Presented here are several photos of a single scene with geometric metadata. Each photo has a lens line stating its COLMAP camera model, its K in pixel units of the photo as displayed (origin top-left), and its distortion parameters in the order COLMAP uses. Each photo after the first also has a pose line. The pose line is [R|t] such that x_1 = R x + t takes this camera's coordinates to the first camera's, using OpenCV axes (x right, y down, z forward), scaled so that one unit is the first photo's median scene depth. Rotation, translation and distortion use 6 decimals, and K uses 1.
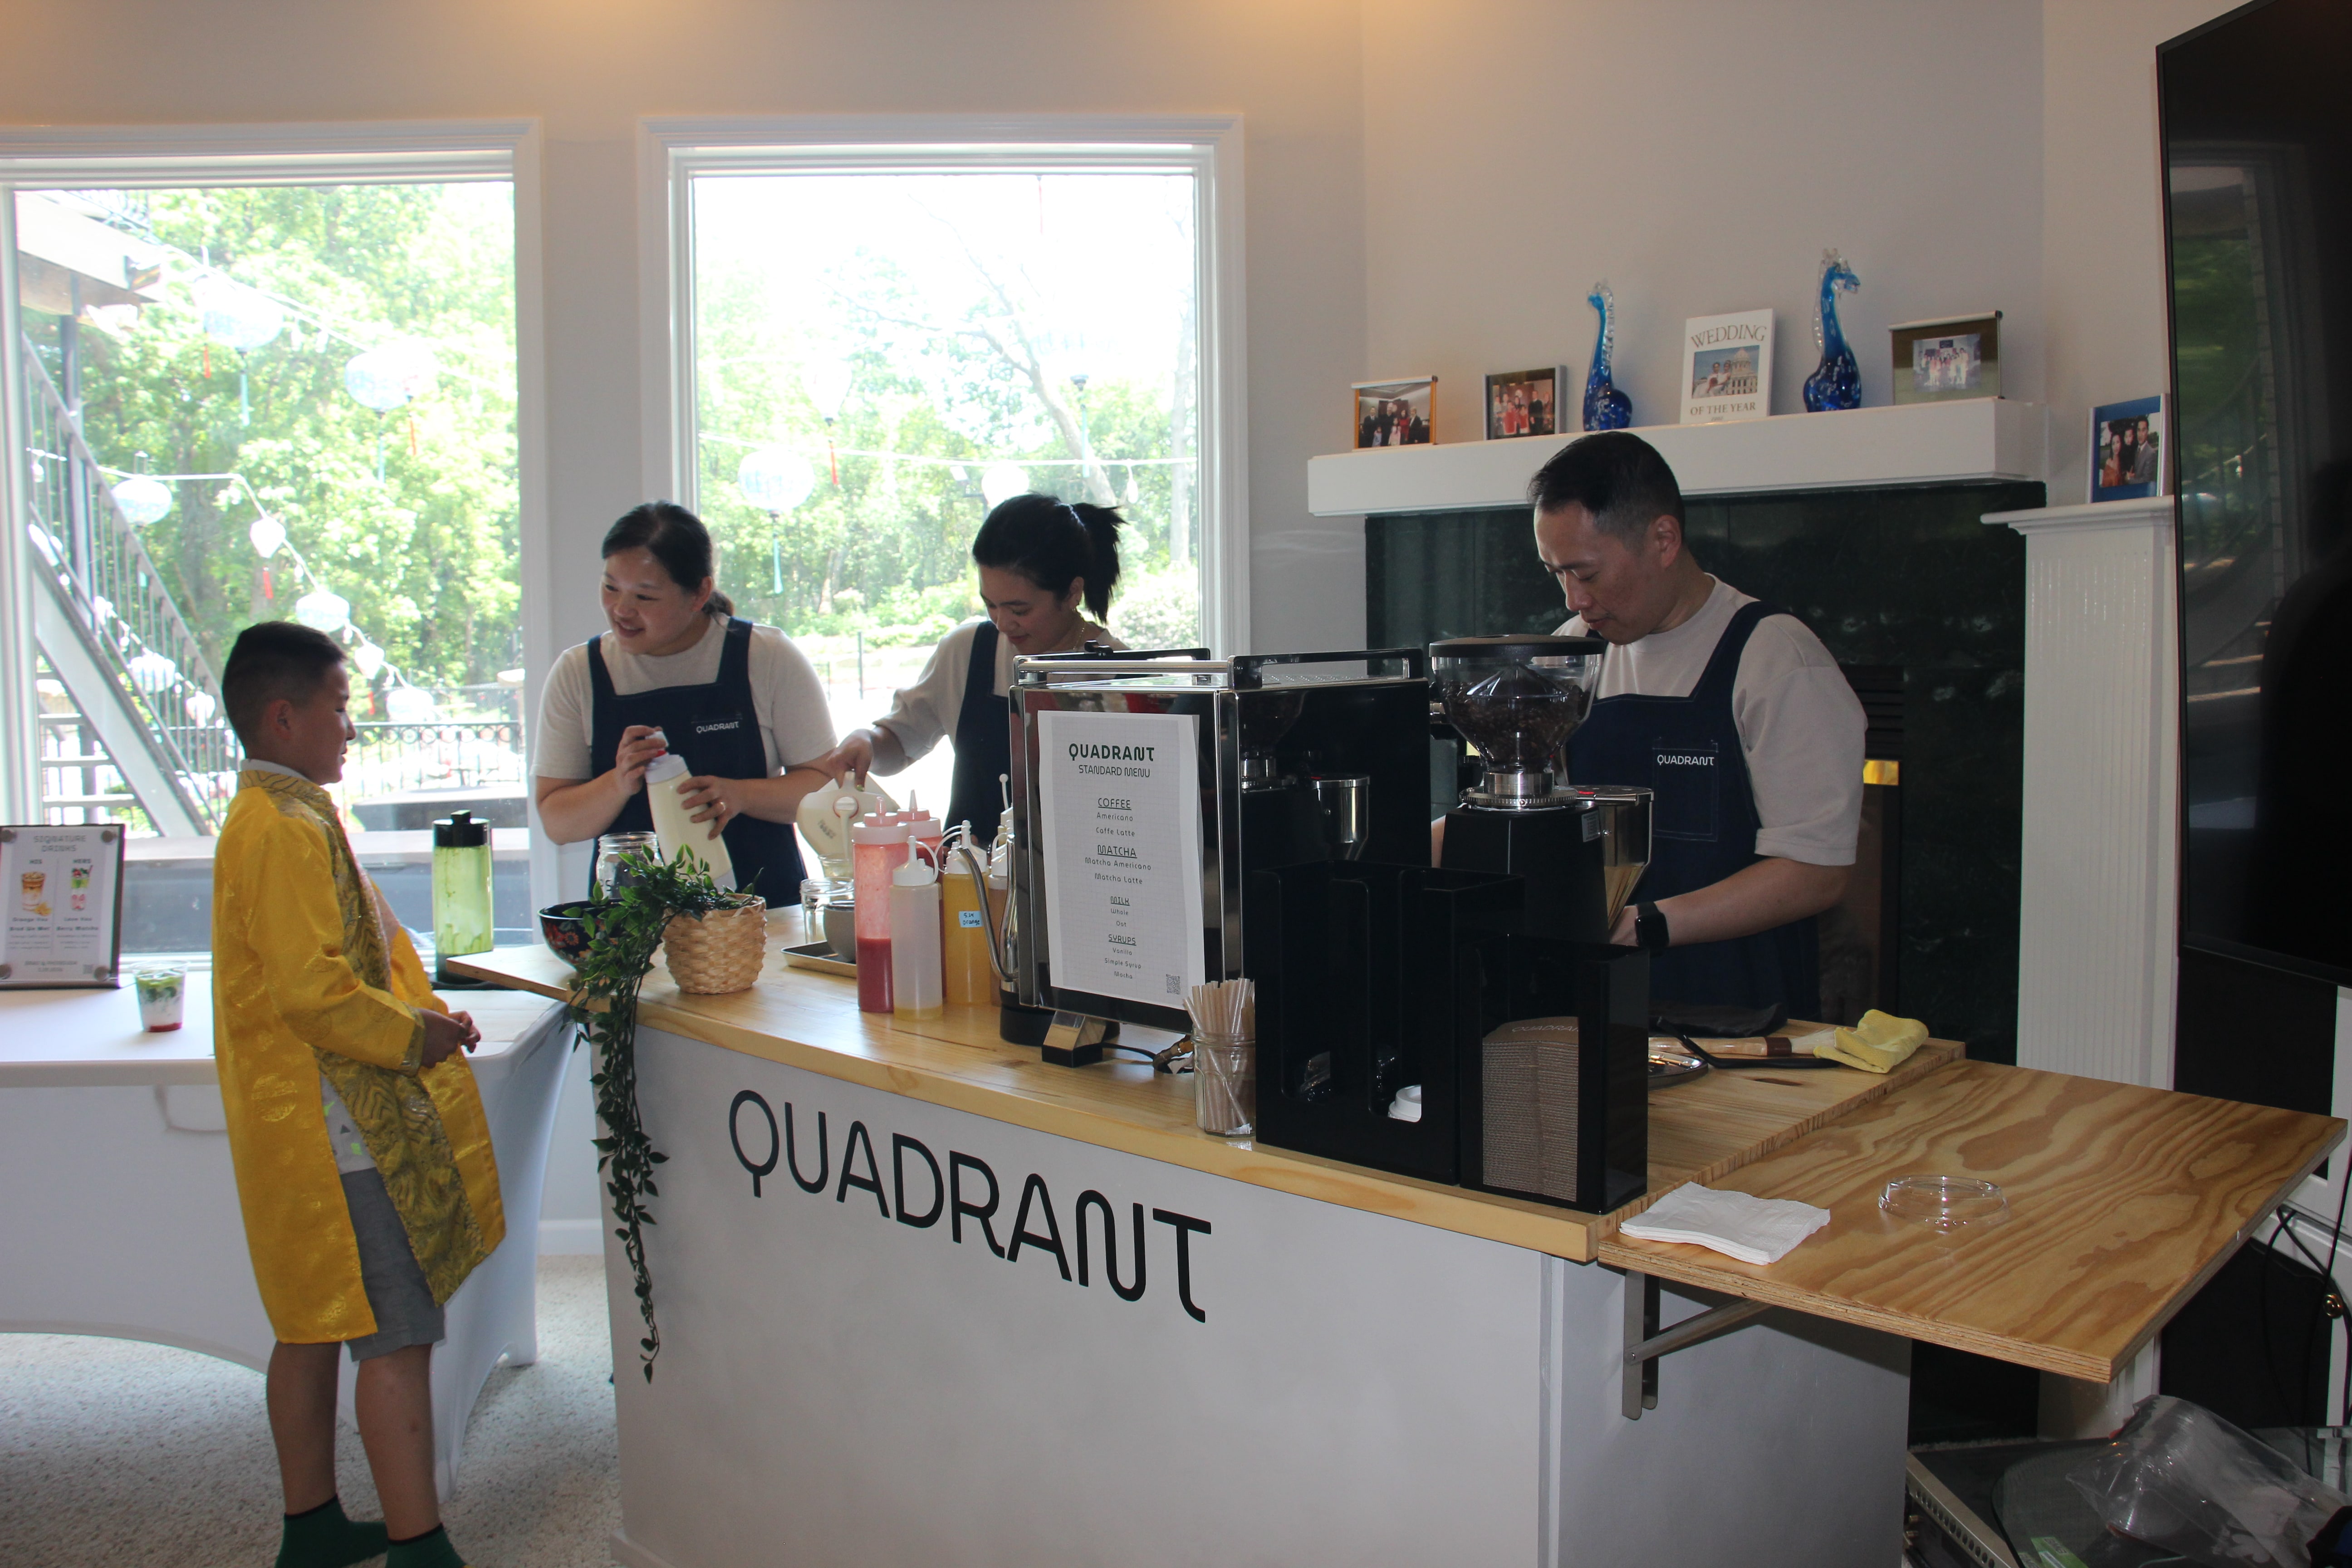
lens RADIAL K [[1930.8, 0, 1202.4], [0, 1930.8, 771.9], [0, 0, 1]] dist [-0.178191, 0.138480]
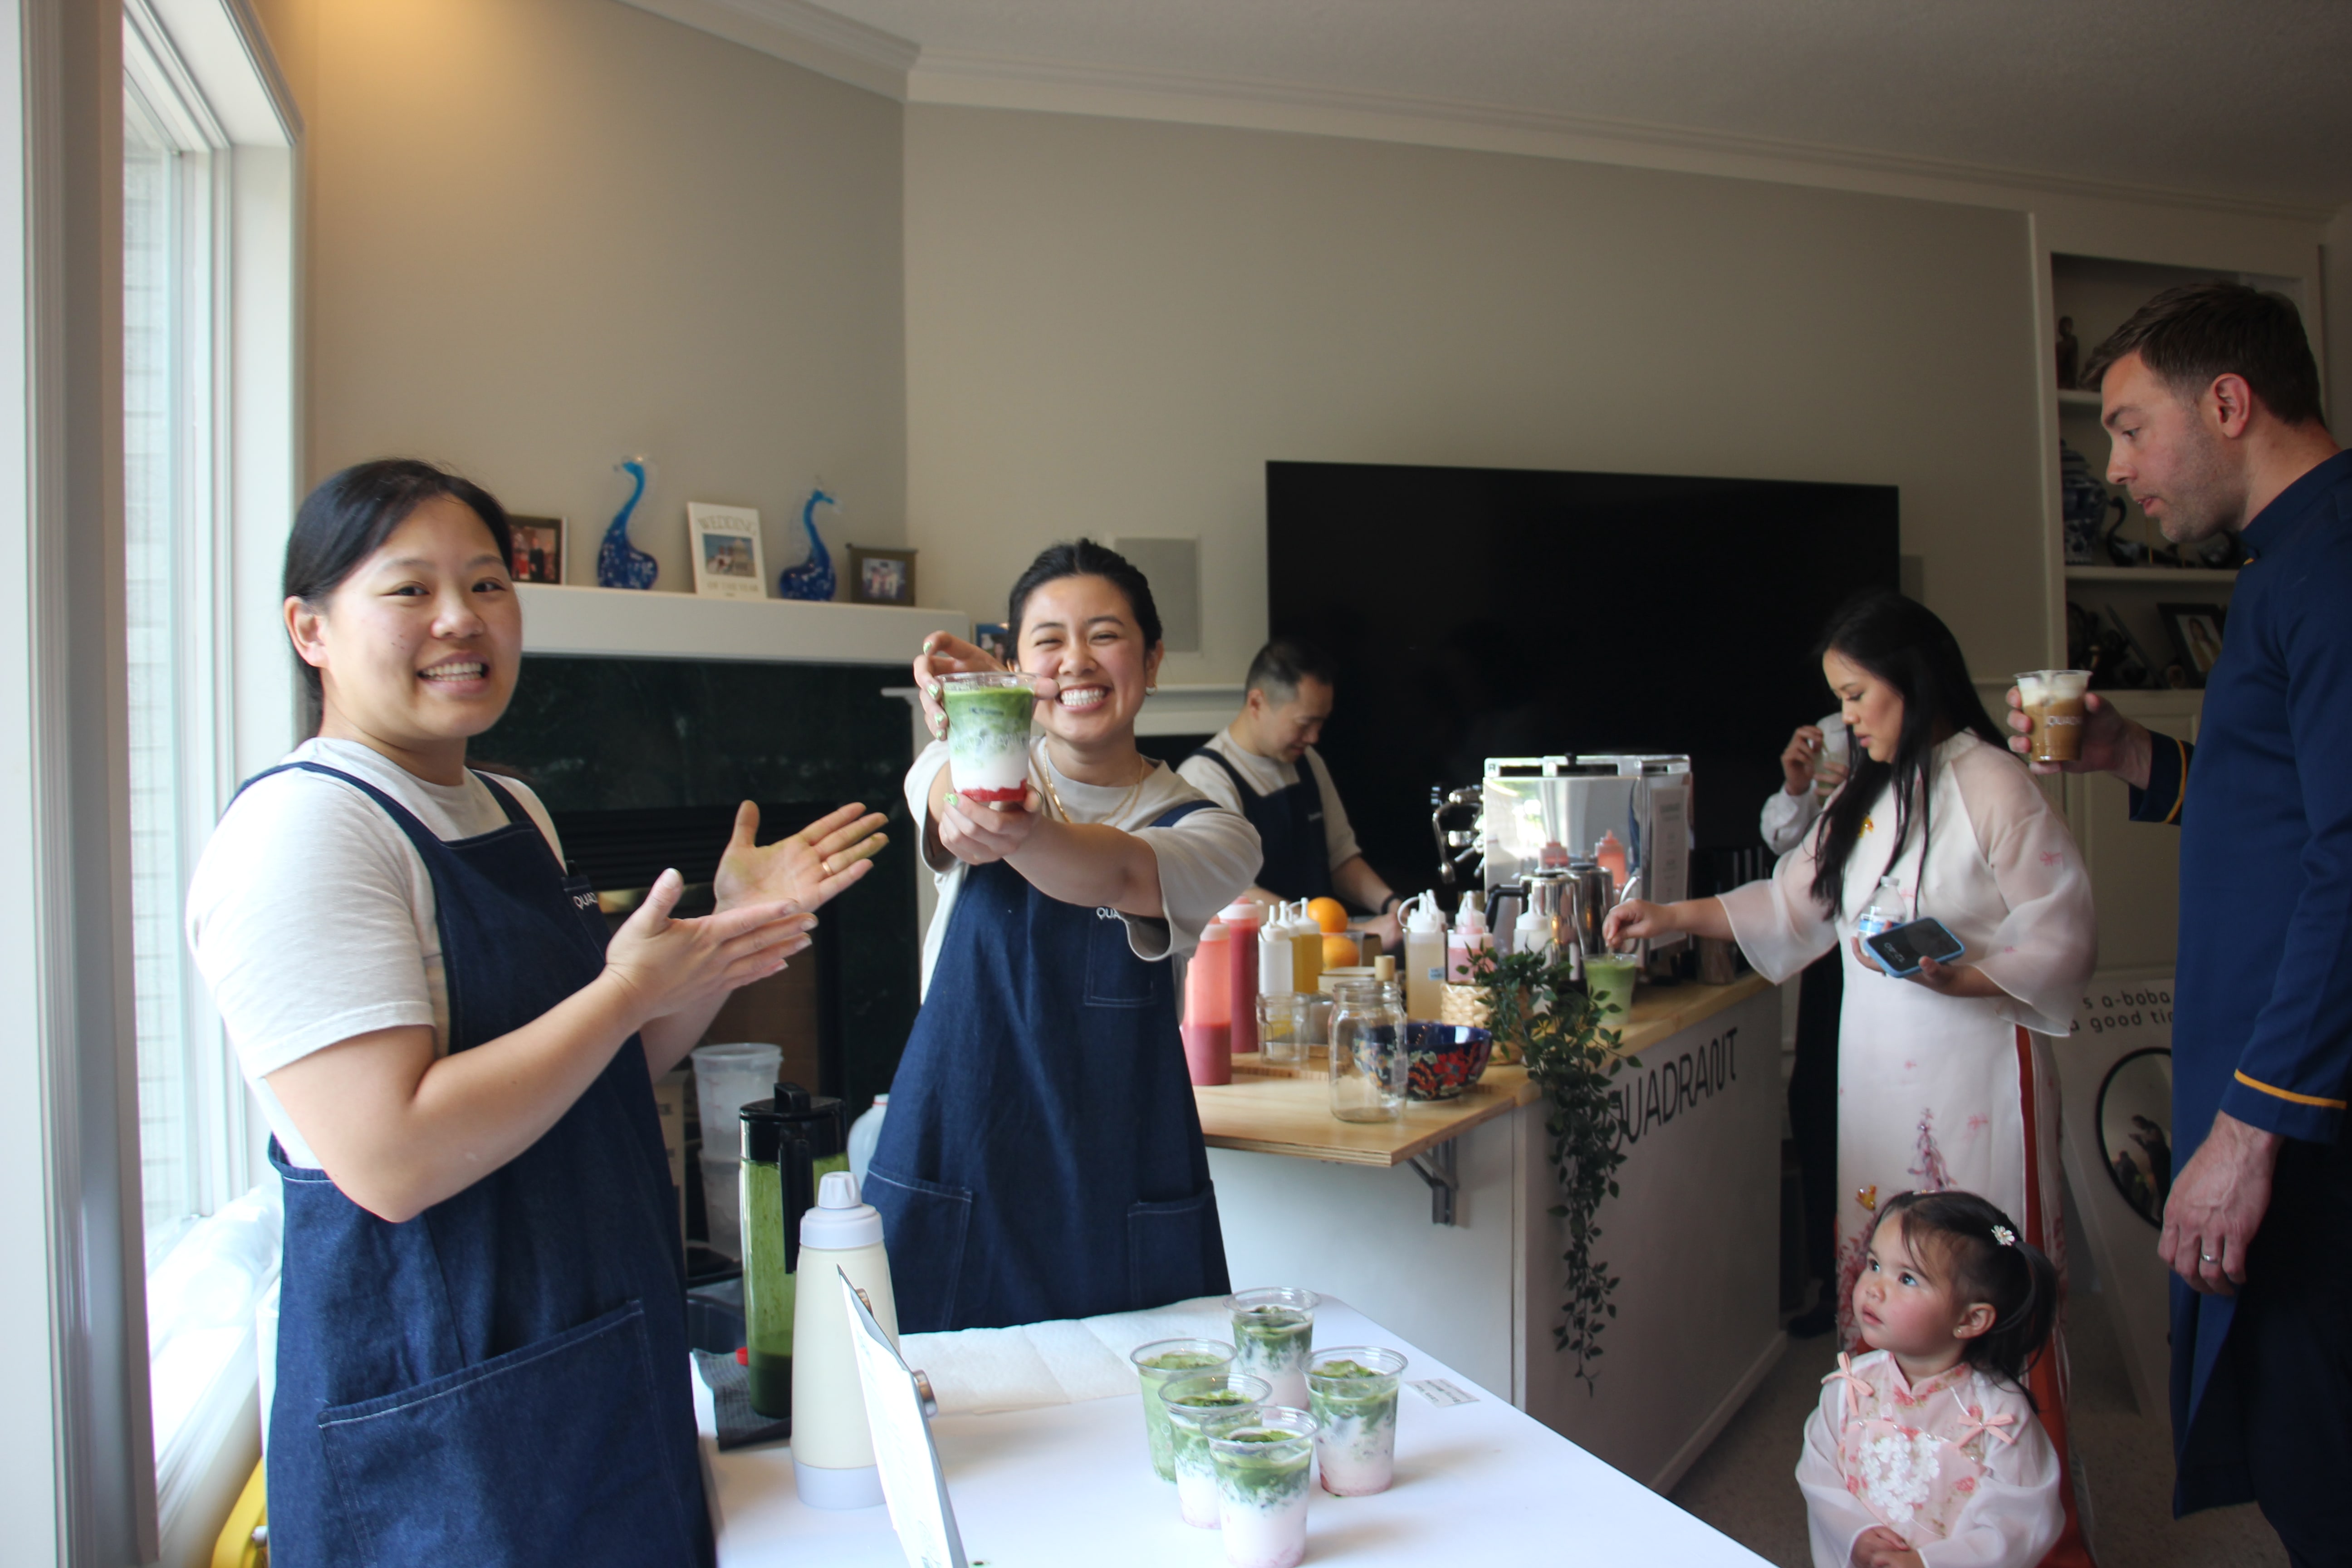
lens RADIAL K [[1930.8, 0, 1202.4], [0, 1930.8, 771.9], [0, 0, 1]] dist [-0.178191, 0.138480]
pose [[-0.205770, 0.013485, 0.978508, -0.945064], [0.107007, 0.994219, 0.008801, -0.058205], [-0.972732, 0.106518, -0.206023, 0.984013]]
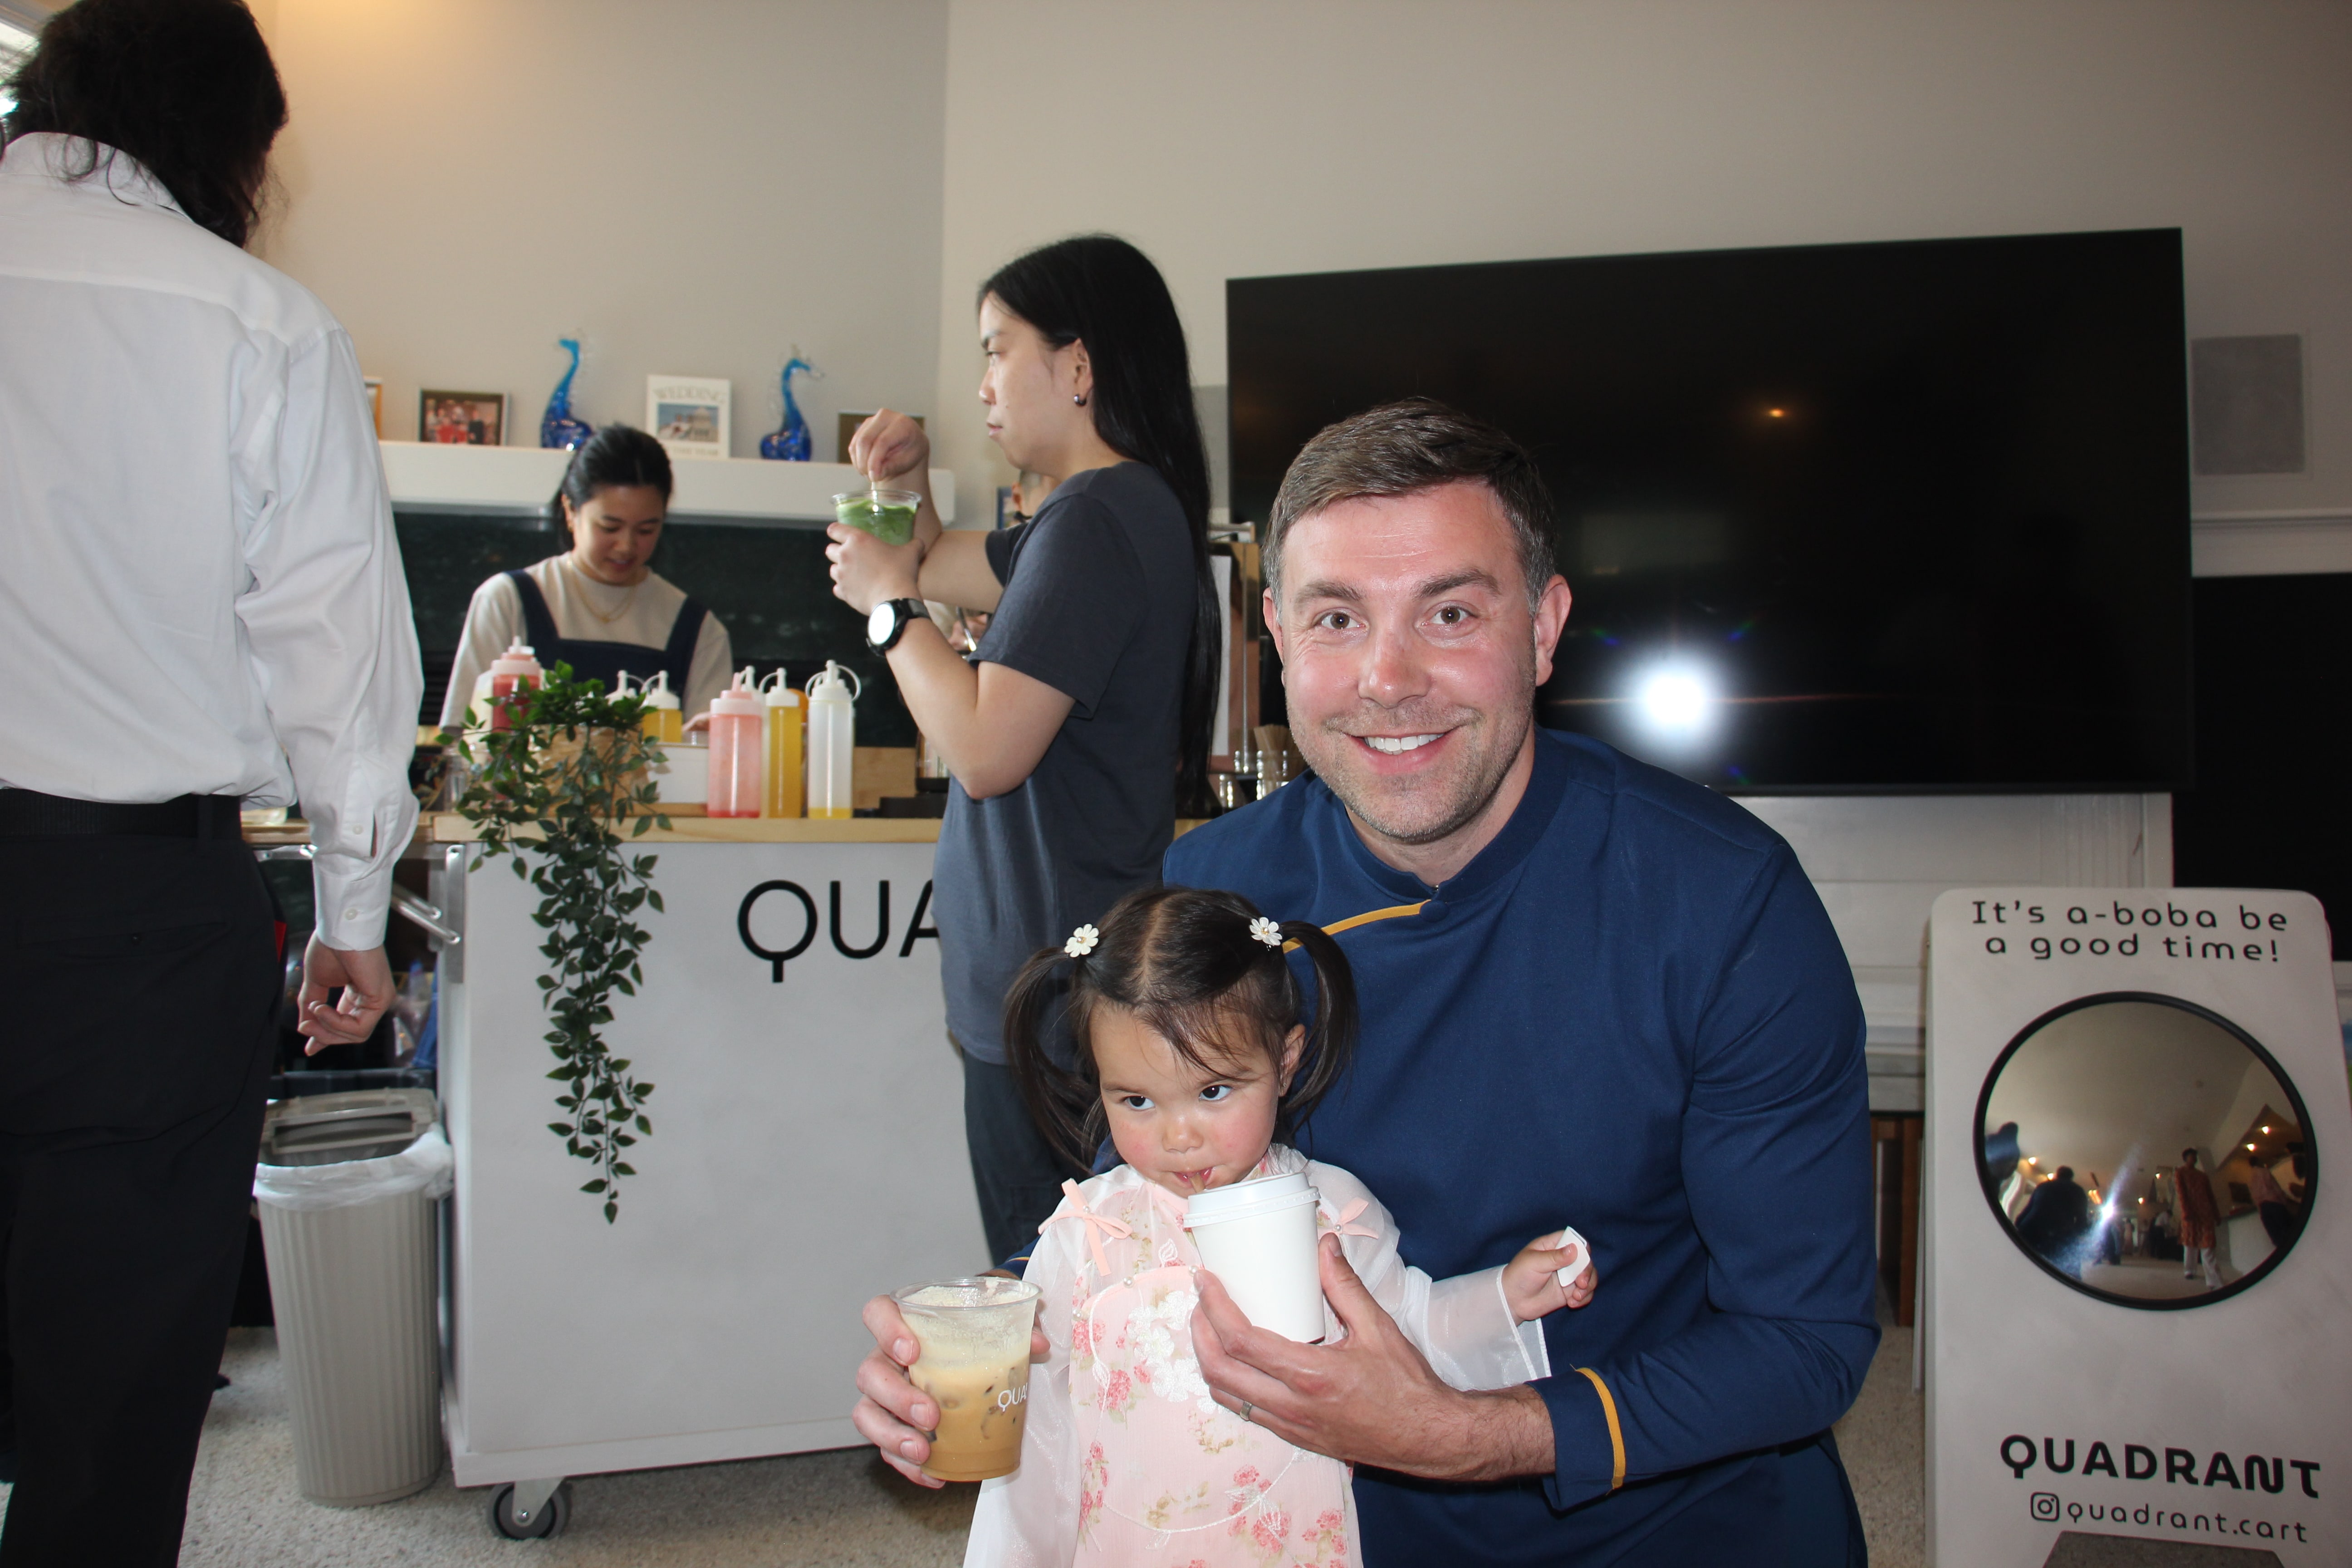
lens RADIAL K [[1930.8, 0, 1202.4], [0, 1930.8, 771.9], [0, 0, 1]] dist [-0.178191, 0.138480]
pose [[0.389555, 0.039731, 0.920146, -0.737833], [0.066508, 0.995247, -0.071131, 0.129536], [-0.918599, 0.088906, 0.385061, 0.233051]]
